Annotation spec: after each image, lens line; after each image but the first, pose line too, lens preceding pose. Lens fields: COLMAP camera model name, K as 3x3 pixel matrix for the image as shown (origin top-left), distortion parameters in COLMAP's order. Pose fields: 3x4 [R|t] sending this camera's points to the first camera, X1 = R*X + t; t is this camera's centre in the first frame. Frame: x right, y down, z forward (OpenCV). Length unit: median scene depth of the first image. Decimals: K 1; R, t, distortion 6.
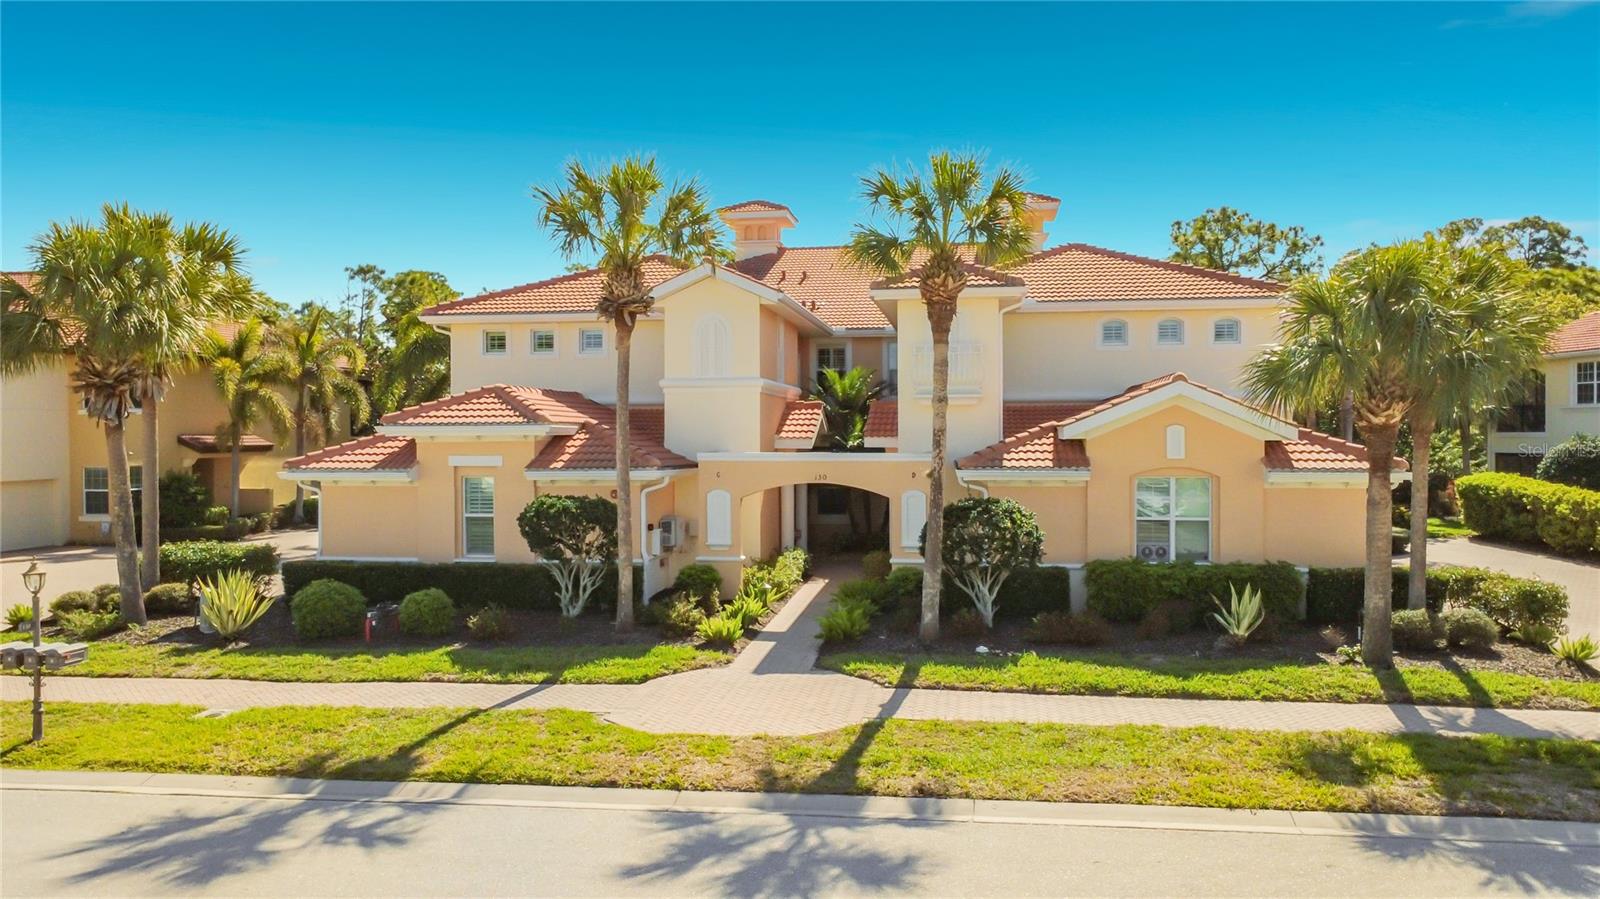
lens RADIAL K [[1202.7, 0, 800.0], [0, 1202.7, 449.5], [0, 0, 1]] dist [-0.003555, -0.001940]
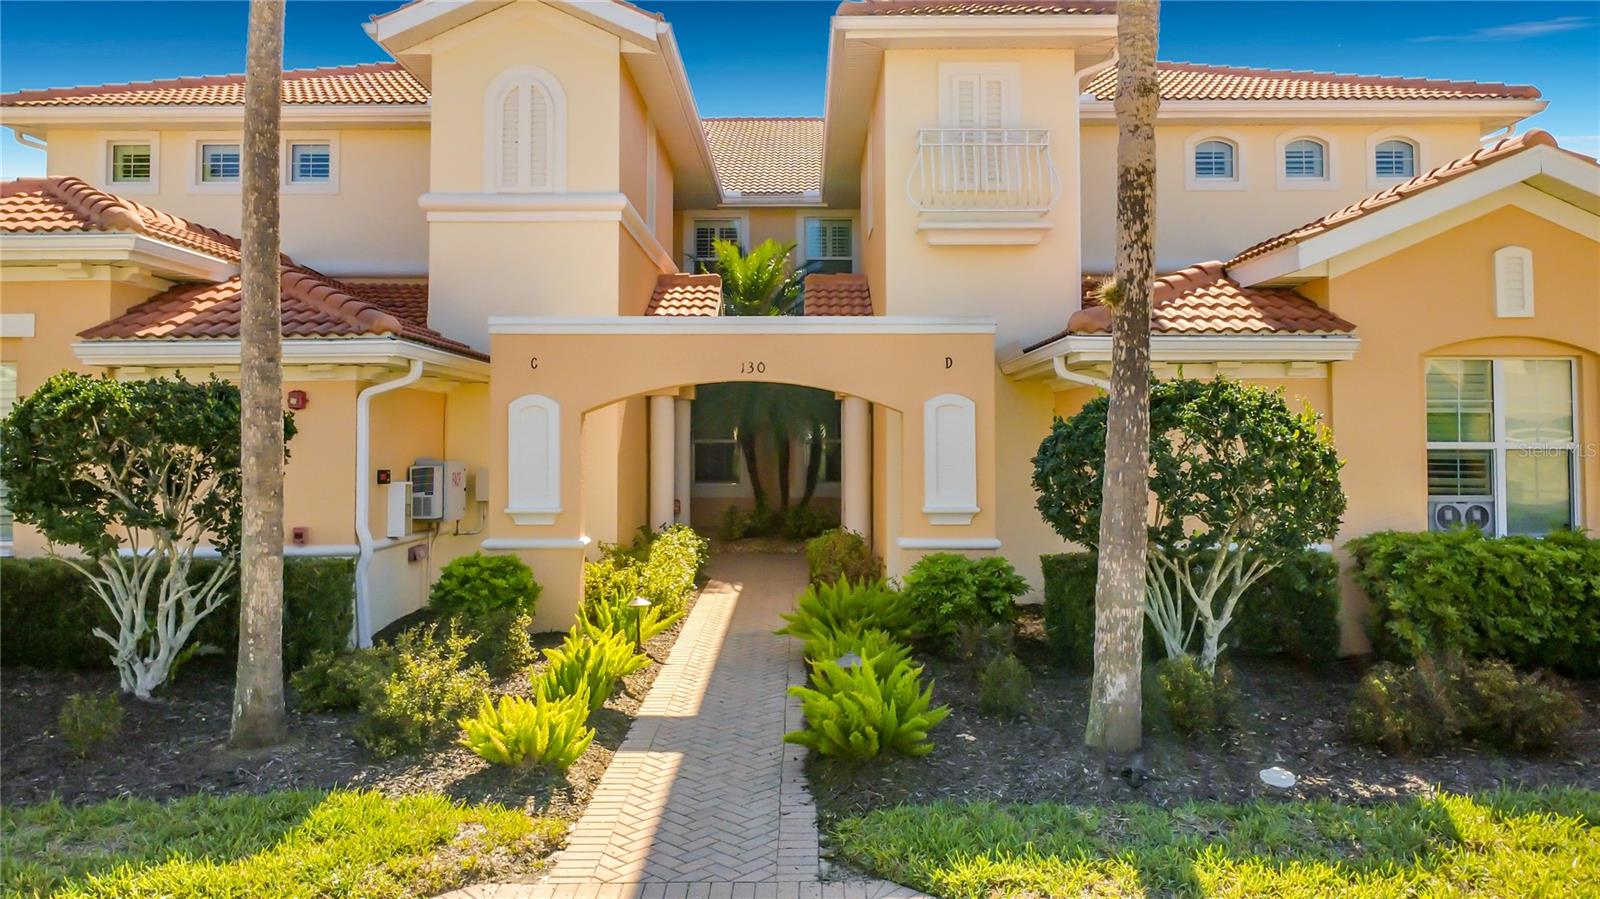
lens RADIAL K [[1201.4, 0, 780.0], [0, 1201.4, 389.4], [0, 0, 1]] dist [0.002546, 0.000966]
pose [[0.992084, 0.005215, 0.125471, -0.032739], [0.001403, 0.998615, -0.052599, 0.058538], [-0.125571, 0.052358, 0.990702, 0.549111]]
